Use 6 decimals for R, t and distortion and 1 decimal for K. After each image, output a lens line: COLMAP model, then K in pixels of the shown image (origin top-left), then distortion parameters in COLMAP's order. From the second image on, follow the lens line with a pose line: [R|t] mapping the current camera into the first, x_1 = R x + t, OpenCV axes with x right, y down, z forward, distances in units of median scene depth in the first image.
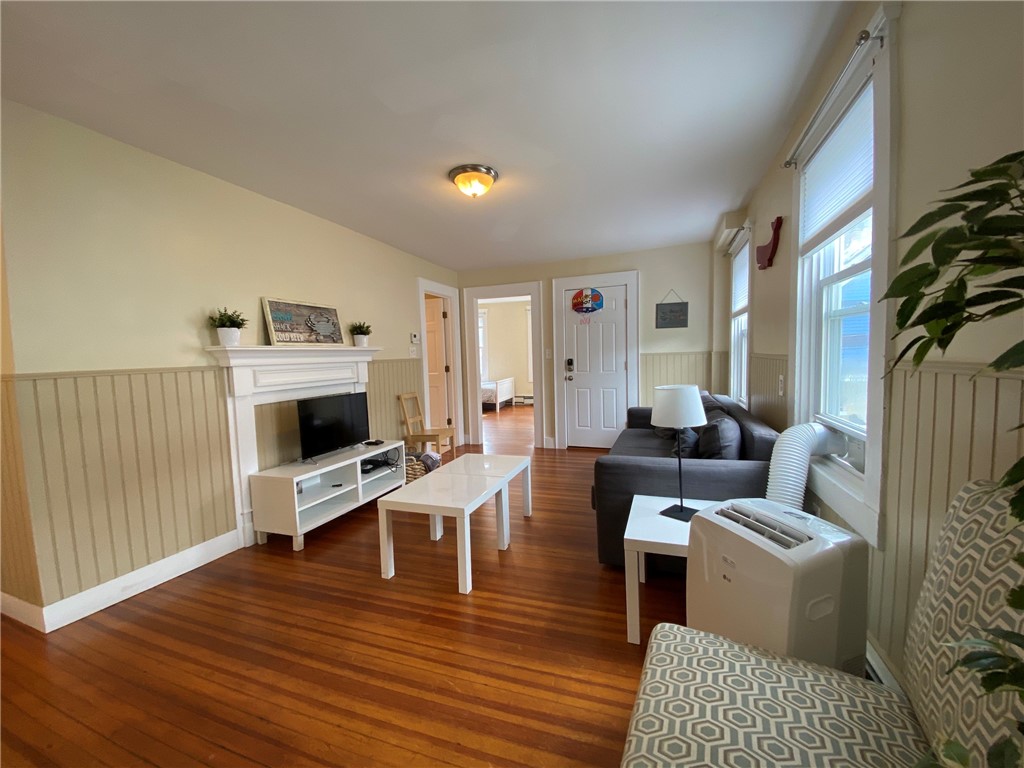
lens RADIAL K [[411.7, 0, 514.8], [0, 411.7, 388.1], [0, 0, 1]] dist [-0.001938, -0.000222]
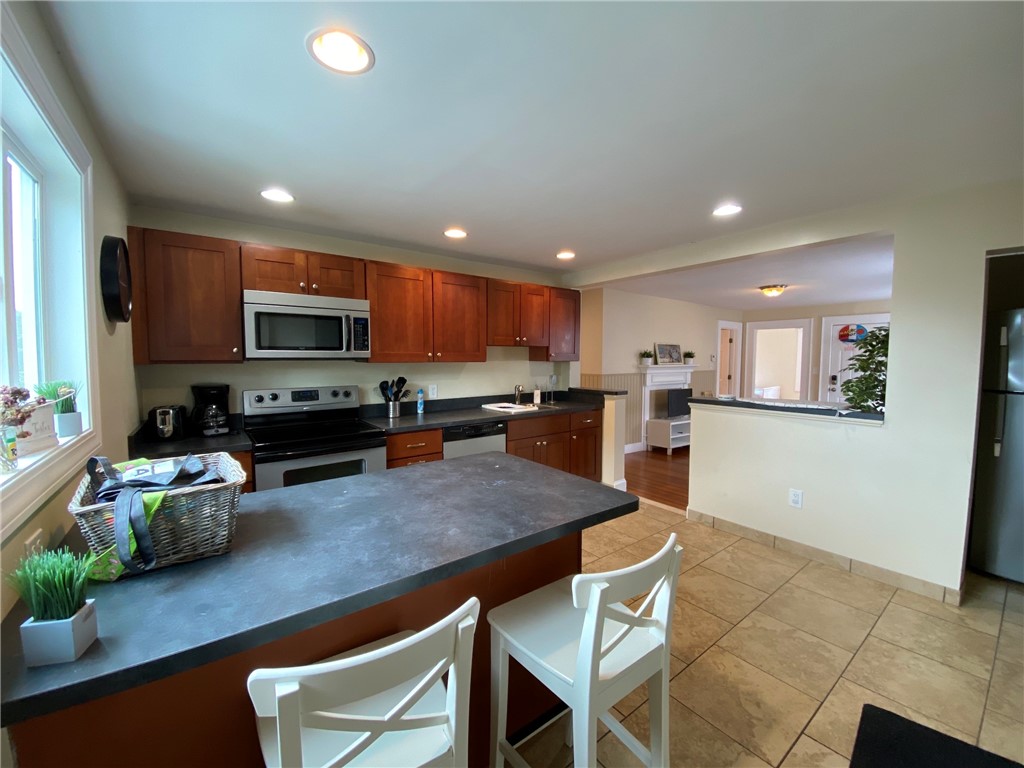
lens RADIAL K [[411.7, 0, 510.5], [0, 411.7, 384.4], [0, 0, 1]] dist [-0.001938, -0.000222]
pose [[0.841975, 0.070702, -0.534864, -0.055242], [-0.073651, 0.997158, 0.015872, 0.023430], [0.534466, 0.026030, 0.844789, -1.110200]]
